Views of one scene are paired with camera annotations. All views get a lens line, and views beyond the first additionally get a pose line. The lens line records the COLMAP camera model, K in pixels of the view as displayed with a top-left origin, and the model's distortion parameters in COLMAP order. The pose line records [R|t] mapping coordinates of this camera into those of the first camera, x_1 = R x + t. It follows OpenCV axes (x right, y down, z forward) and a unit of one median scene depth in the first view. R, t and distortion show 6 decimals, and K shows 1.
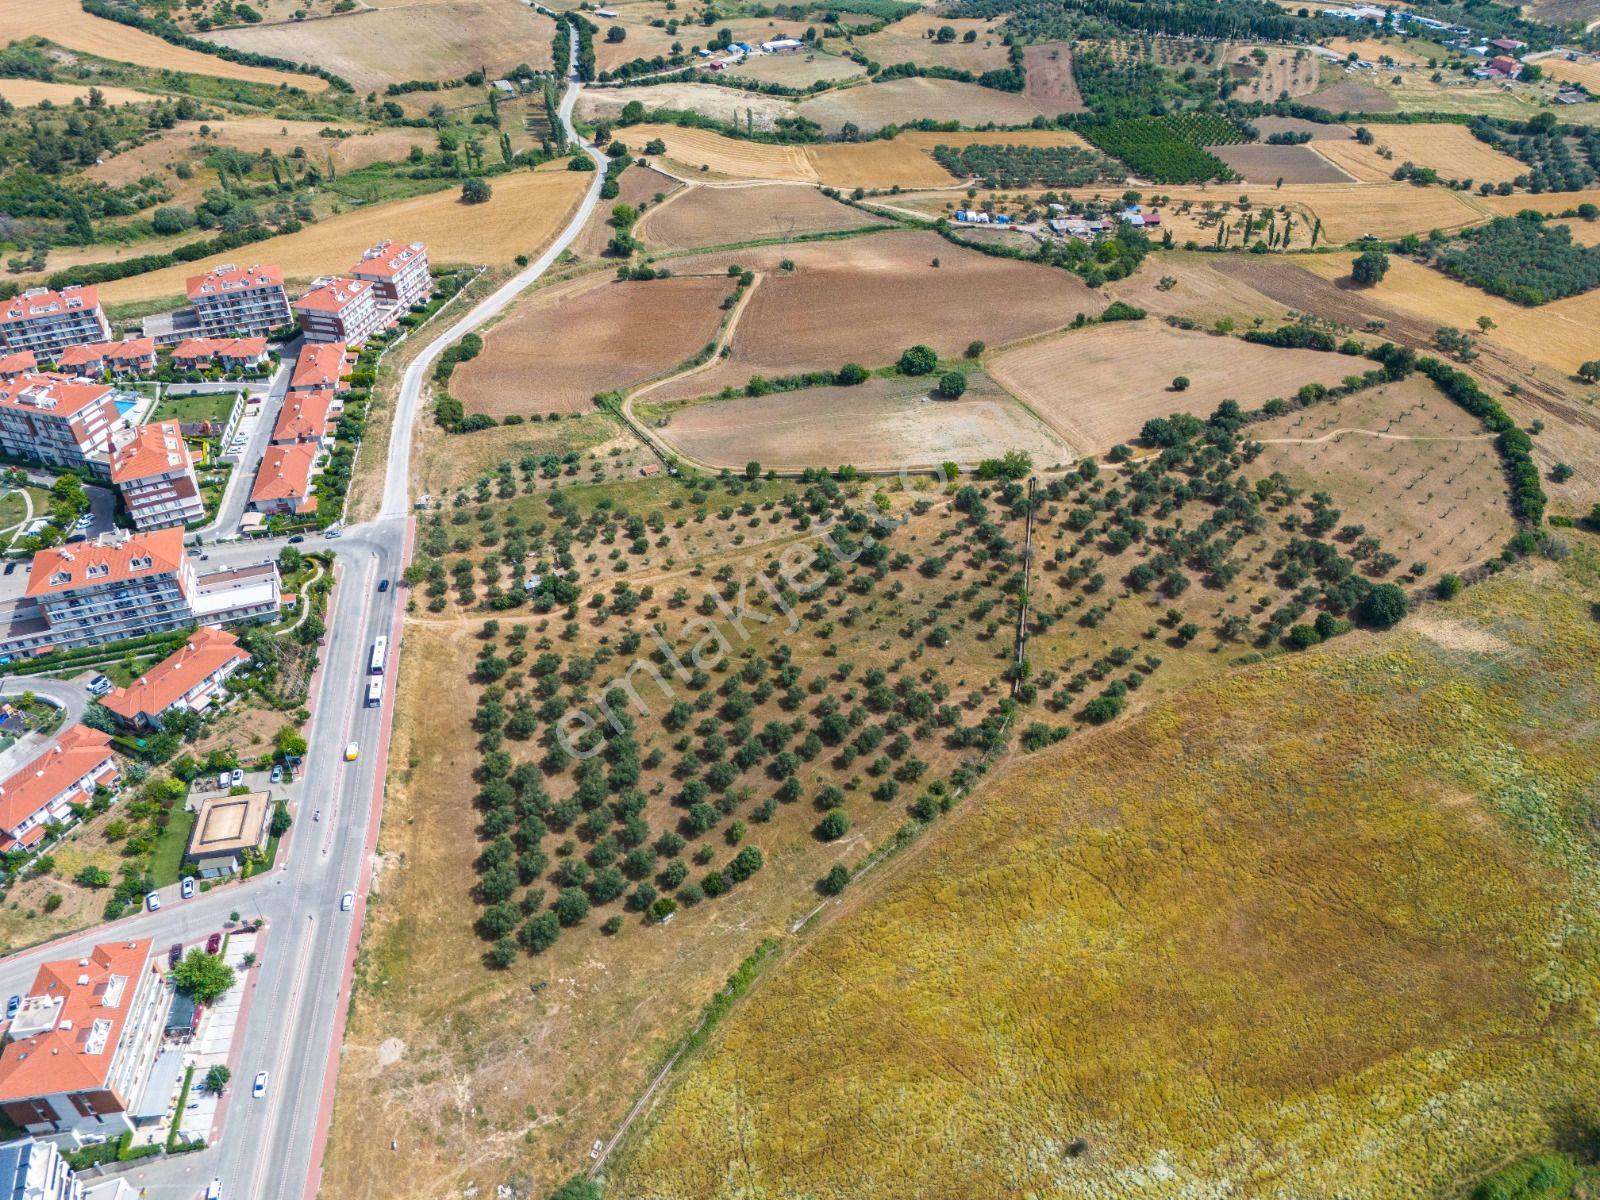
lens RADIAL K [[1178.8, 0, 796.9], [0, 1178.8, 601.1], [0, 0, 1]] dist [0.068242, -0.065339]
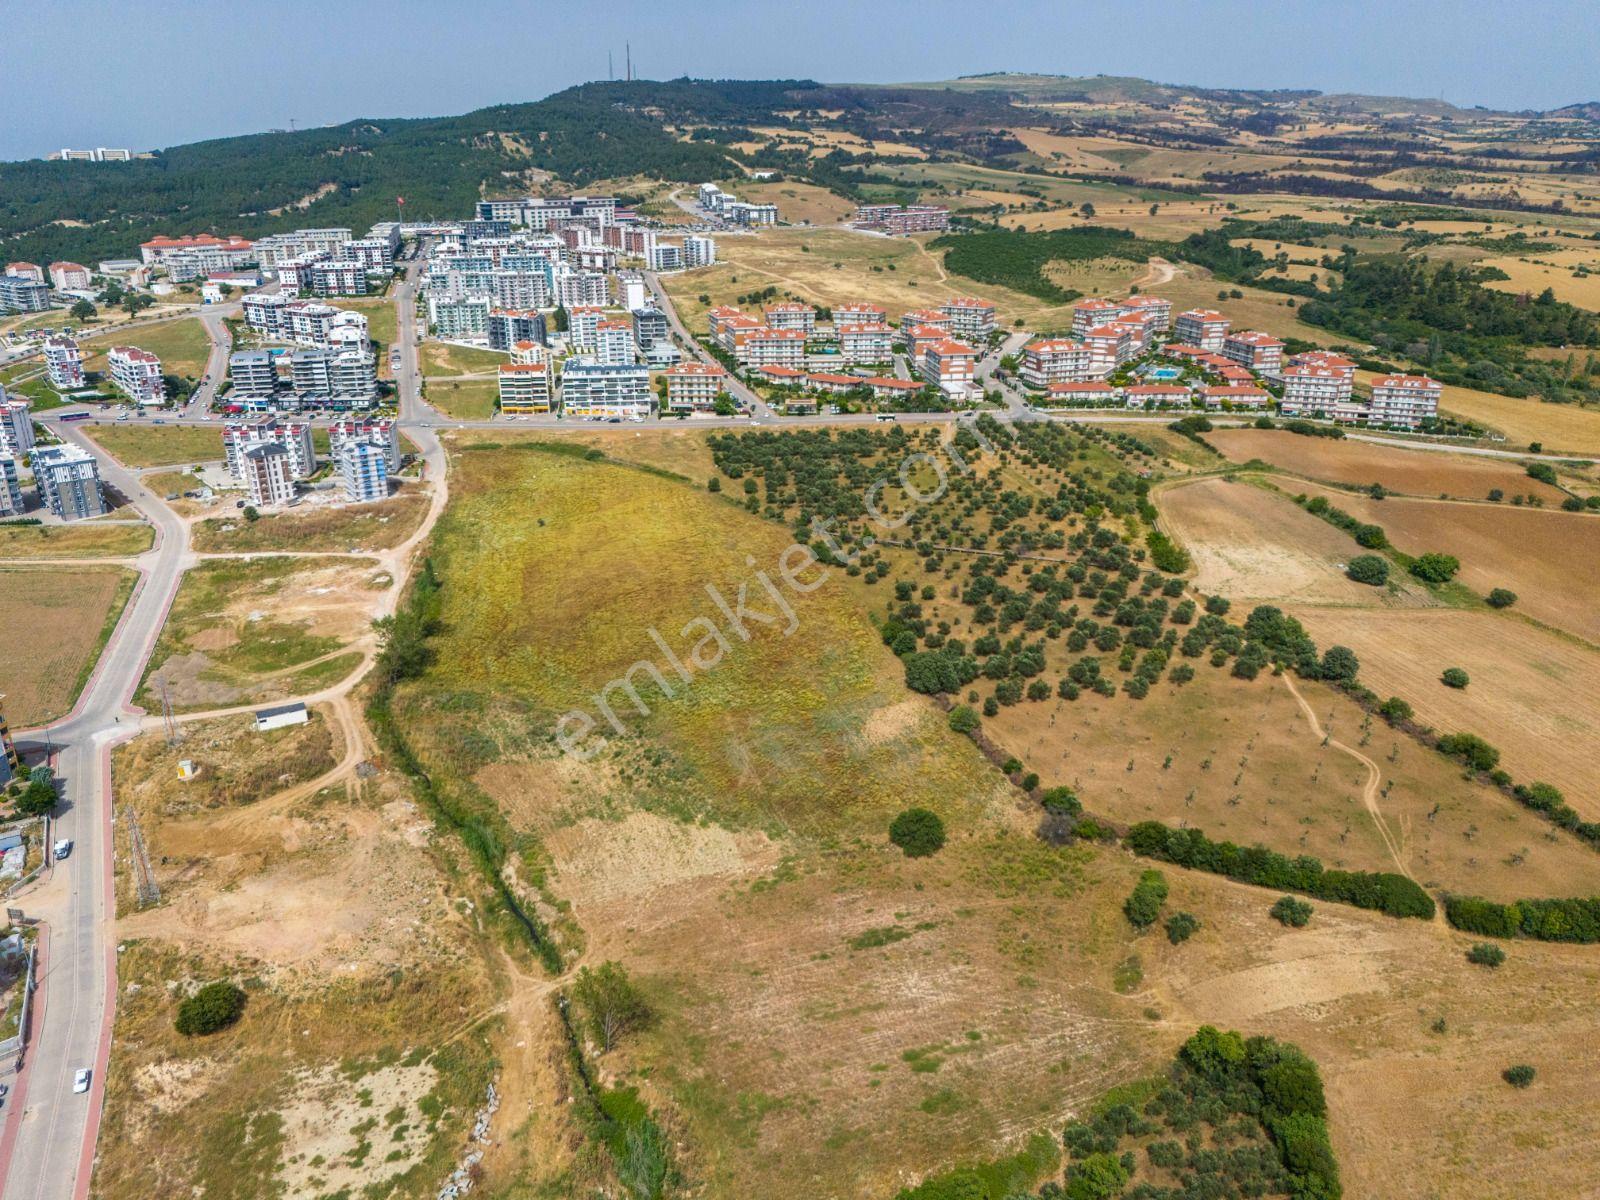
lens RADIAL K [[1178.8, 0, 809.5], [0, 1178.8, 607.1], [0, 0, 1]] dist [0.068242, -0.065339]
pose [[-0.183222, 0.355428, -0.916570, 1.096527], [-0.608458, 0.691309, 0.389706, -0.273609], [0.772146, 0.629097, 0.089600, 0.670548]]
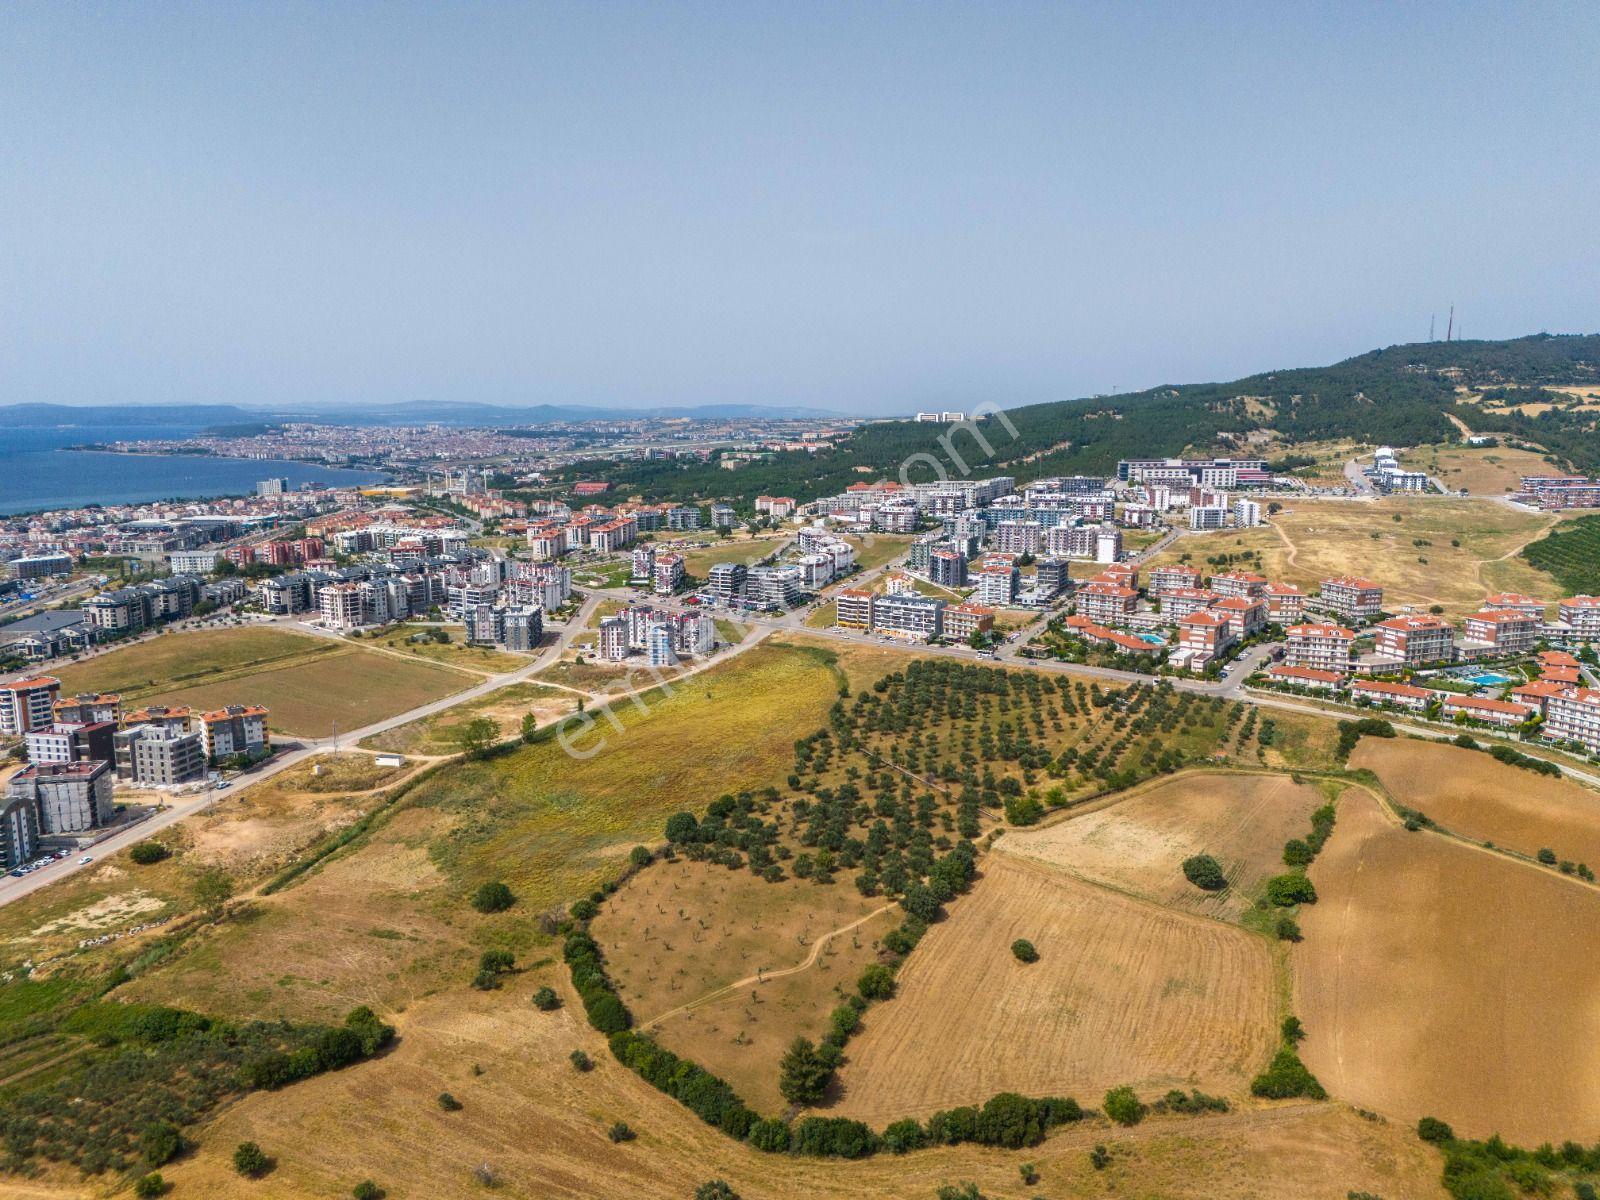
lens RADIAL K [[1178.8, 0, 804.3], [0, 1178.8, 612.7], [0, 0, 1]] dist [0.068242, -0.065339]
pose [[-0.784692, 0.110482, -0.609961, 0.911855], [-0.382507, 0.688018, 0.616701, -0.774094], [0.487799, 0.717235, -0.497622, 1.238626]]
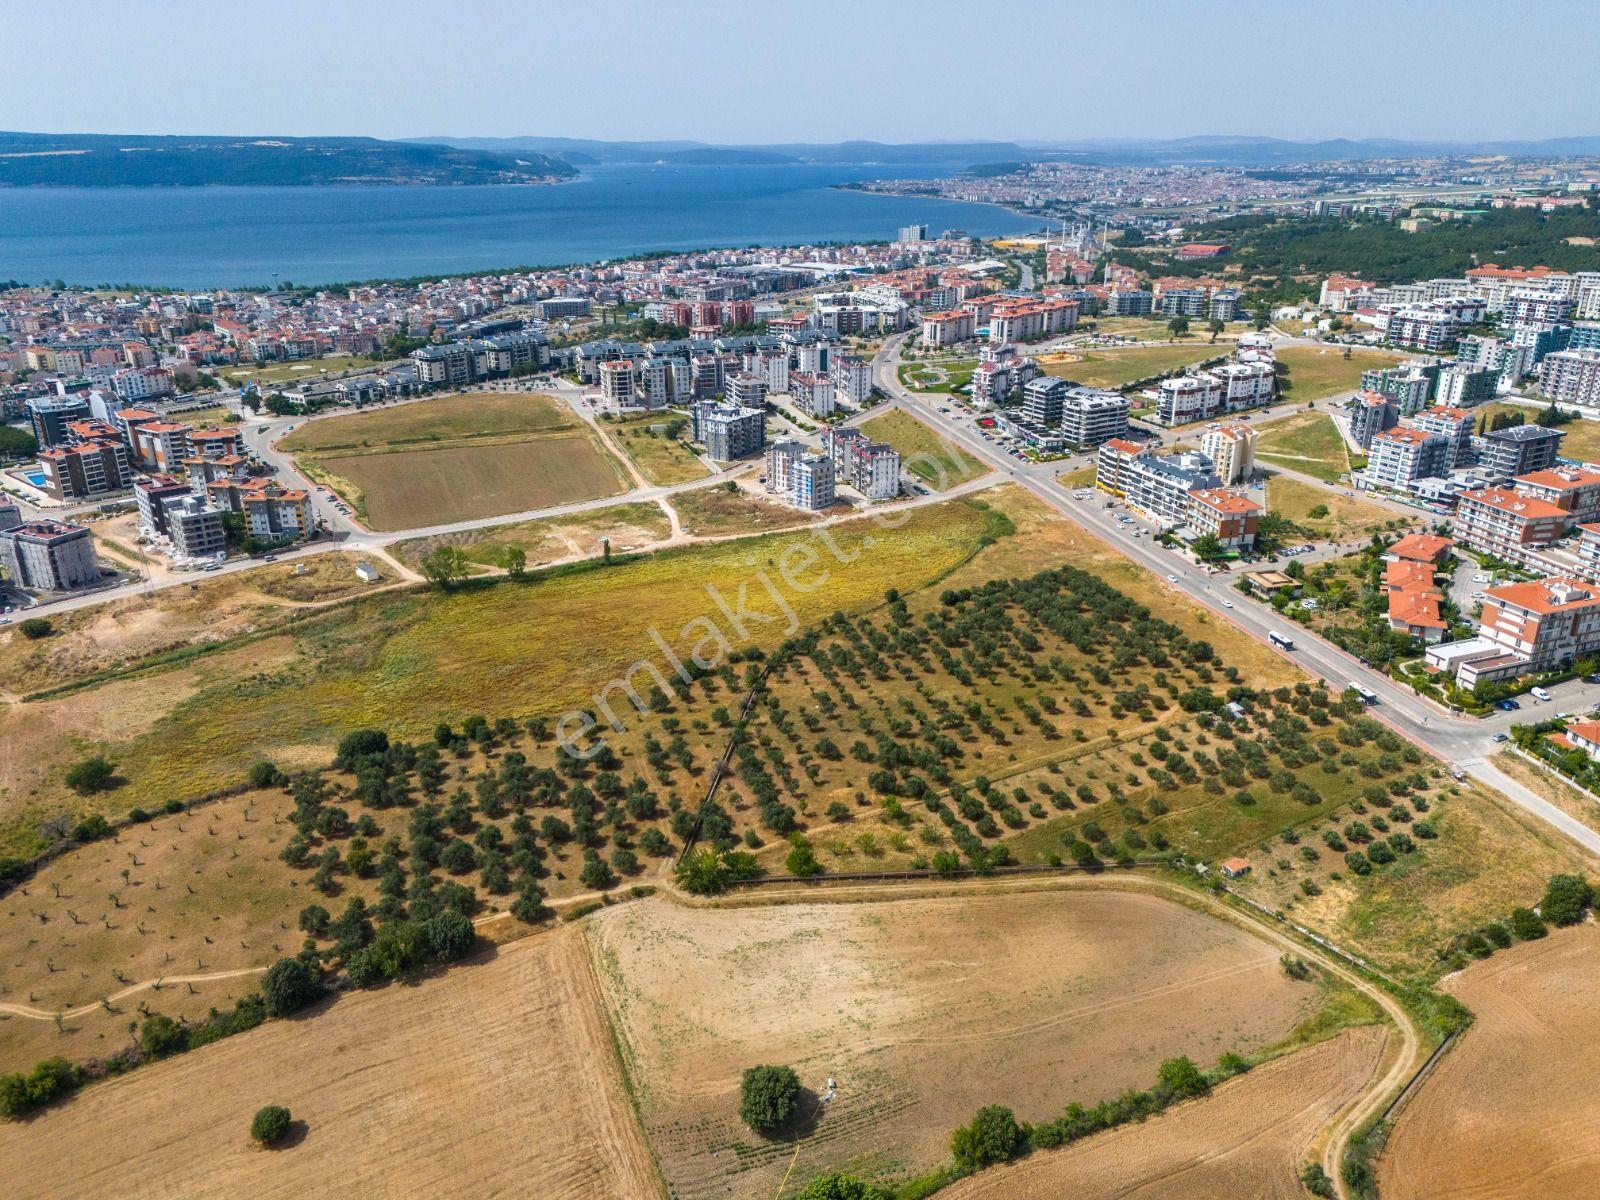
lens RADIAL K [[1178.8, 0, 802.3], [0, 1178.8, 608.7], [0, 0, 1]] dist [0.068242, -0.065339]
pose [[-0.998868, 0.017168, -0.044366, 0.147601], [-0.029786, 0.501468, 0.864663, -0.740038], [0.037093, 0.865006, -0.500389, 1.151371]]
